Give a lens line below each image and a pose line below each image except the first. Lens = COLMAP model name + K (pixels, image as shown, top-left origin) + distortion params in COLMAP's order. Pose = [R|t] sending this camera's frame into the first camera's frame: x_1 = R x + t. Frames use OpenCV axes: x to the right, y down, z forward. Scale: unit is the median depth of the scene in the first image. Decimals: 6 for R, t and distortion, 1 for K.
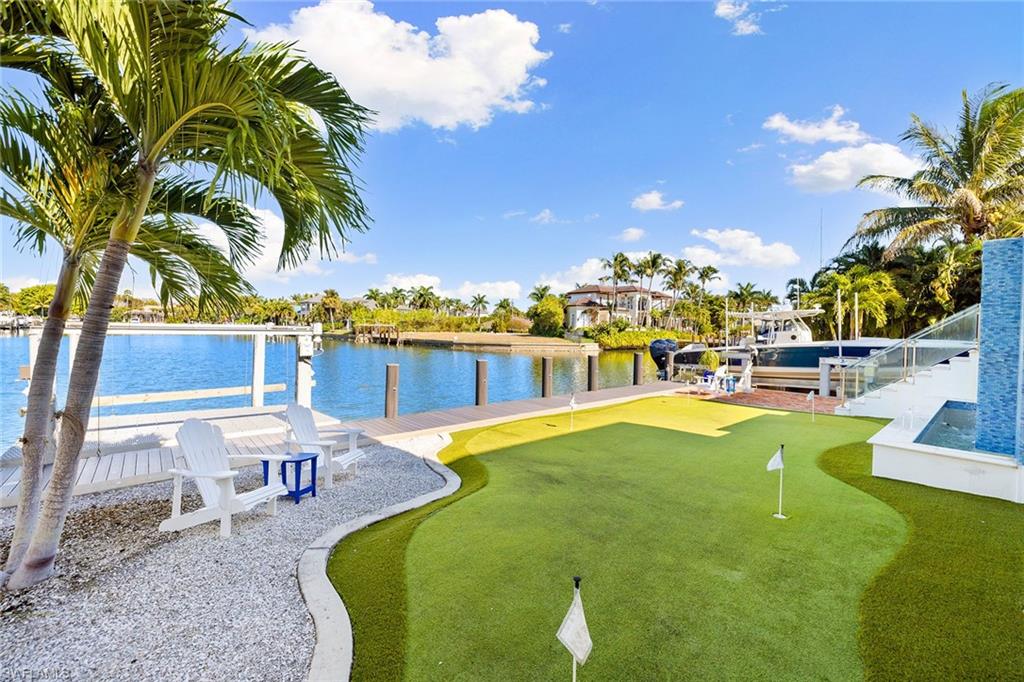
lens RADIAL K [[431.6, 0, 508.0], [0, 431.6, 333.9], [0, 0, 1]] dist [0.003579, -0.000667]
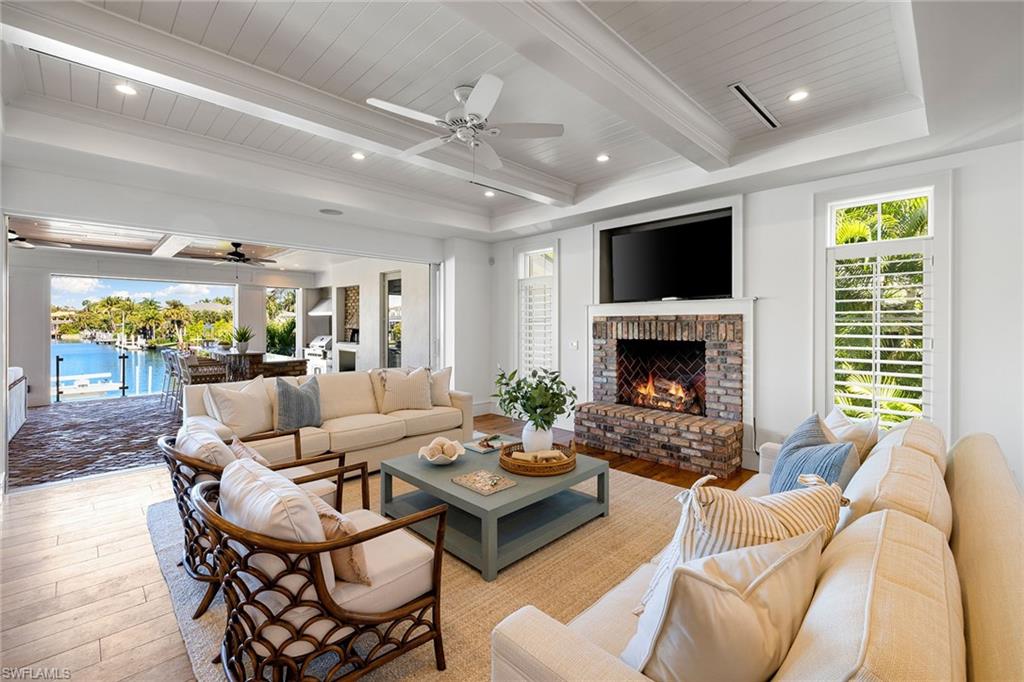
lens RADIAL K [[431.6, 0, 512.8], [0, 431.6, 327.4], [0, 0, 1]] dist [0.003579, -0.000667]
pose [[0.996807, -0.018425, 0.077698, 0.265512], [0.018981, 0.999799, -0.006433, -0.027914], [-0.077564, 0.007887, 0.996956, 0.026300]]
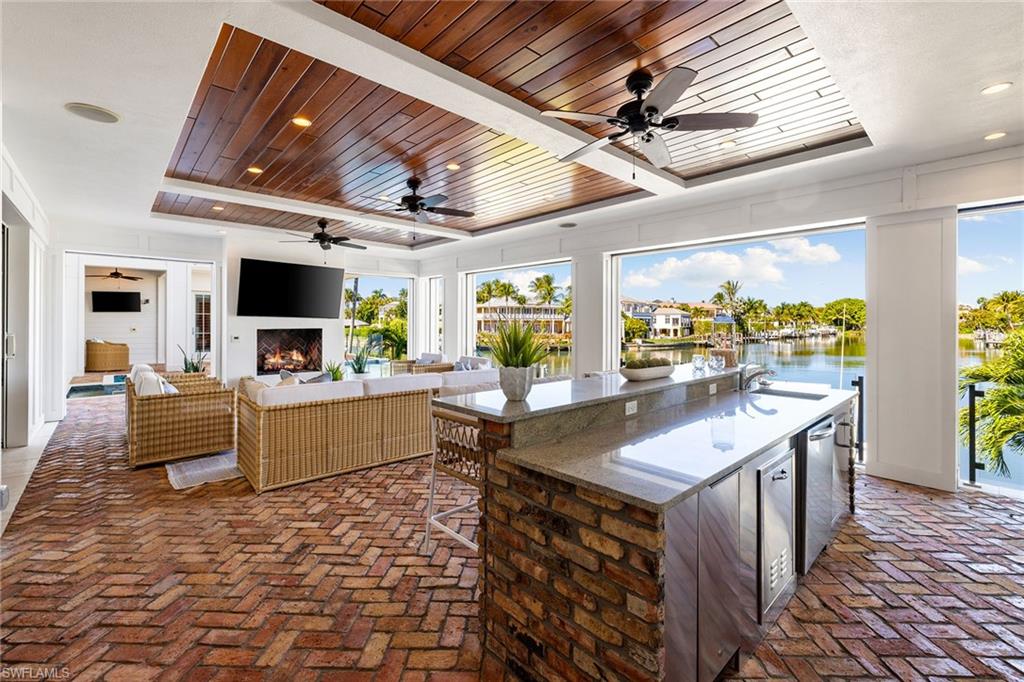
lens RADIAL K [[431.6, 0, 508.3], [0, 431.6, 320.6], [0, 0, 1]] dist [0.003579, -0.000667]
pose [[0.031065, -0.020377, -0.999310, 0.245870], [-0.018286, 0.999613, -0.020952, -0.028706], [0.999350, 0.018925, 0.030681, 0.105974]]
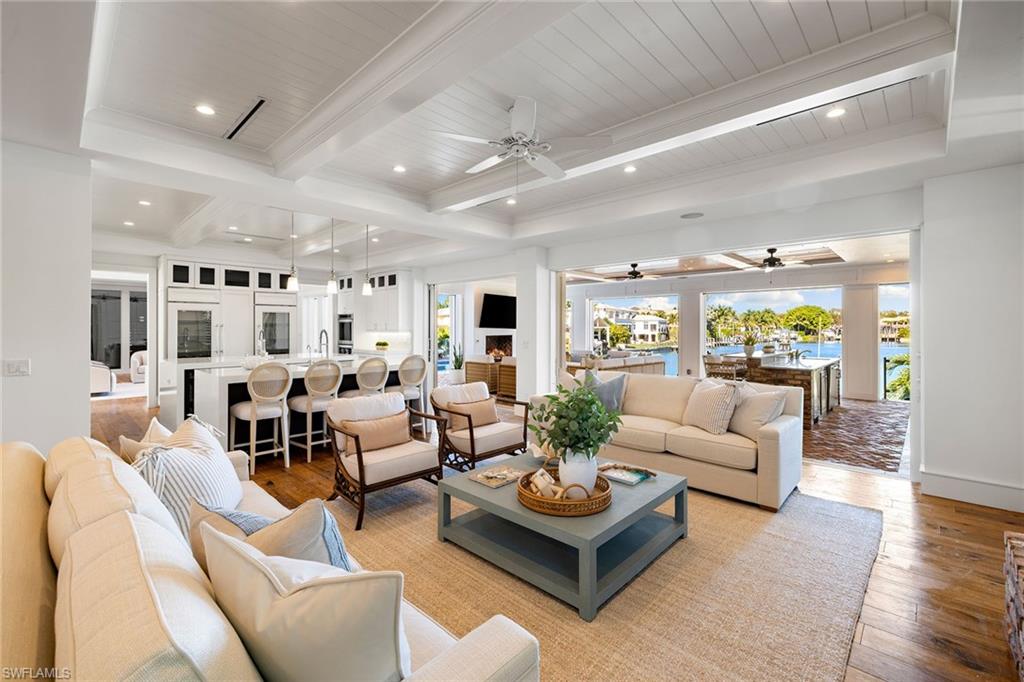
lens RADIAL K [[431.6, 0, 511.0], [0, 431.6, 328.2], [0, 0, 1]] dist [0.003579, -0.000667]
pose [[0.097761, -0.017157, -0.995062, 0.298387], [-0.014269, 0.999724, -0.018639, -0.027778], [0.995108, 0.016021, 0.097489, 0.054495]]
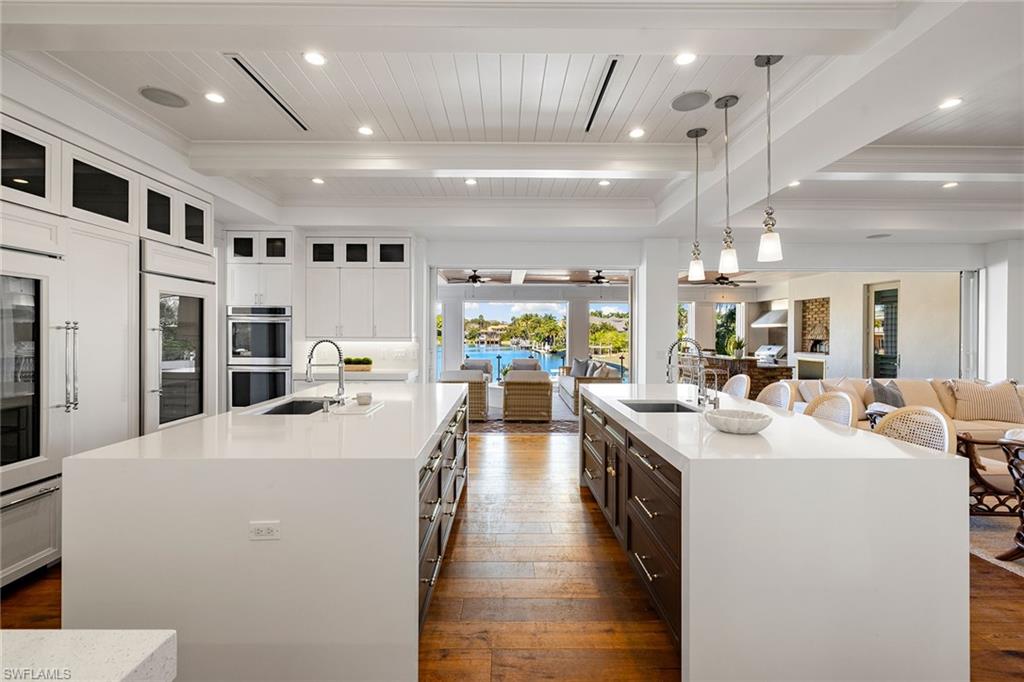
lens RADIAL K [[431.6, 0, 509.4], [0, 431.6, 336.4], [0, 0, 1]] dist [0.003579, -0.000667]
pose [[0.763934, -0.010932, -0.645202, 0.246722], [-0.000283, 0.999851, -0.017276, -0.027926], [0.645294, 0.013380, 0.763817, 0.001672]]
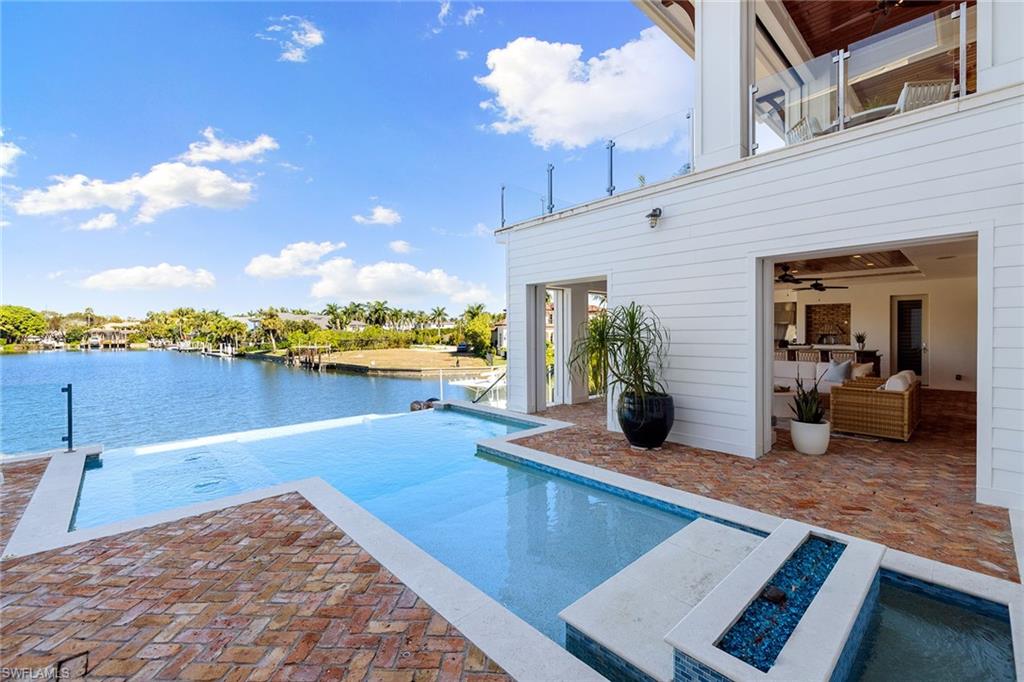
lens RADIAL K [[431.6, 0, 509.5], [0, 431.6, 335.4], [0, 0, 1]] dist [0.003579, -0.000667]
pose [[0.999319, -0.024641, 0.027471, 0.125582], [0.024789, 0.999680, -0.005064, -0.030539], [-0.027337, 0.005742, 0.999610, -0.009965]]
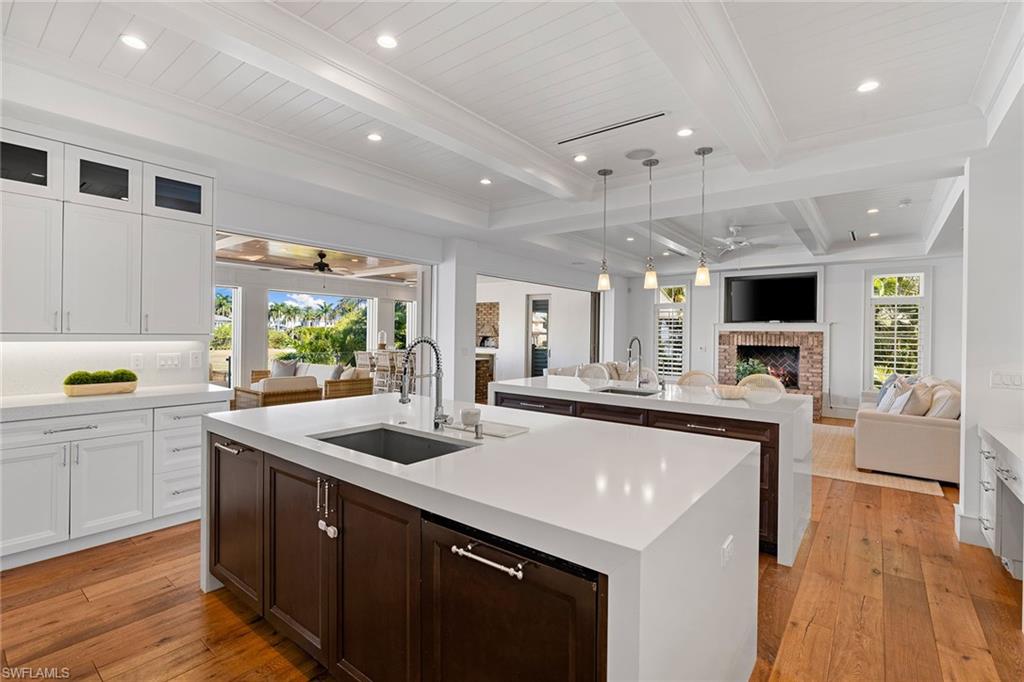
lens RADIAL K [[466.4, 0, 508.1], [0, 466.4, 335.0], [0, 0, 1]] dist [-0.004770, -0.000736]
pose [[0.981421, -0.005277, 0.191792, 0.215528], [0.006872, 0.999947, -0.007656, -0.028236], [-0.191741, 0.008831, 0.981406, -0.006949]]
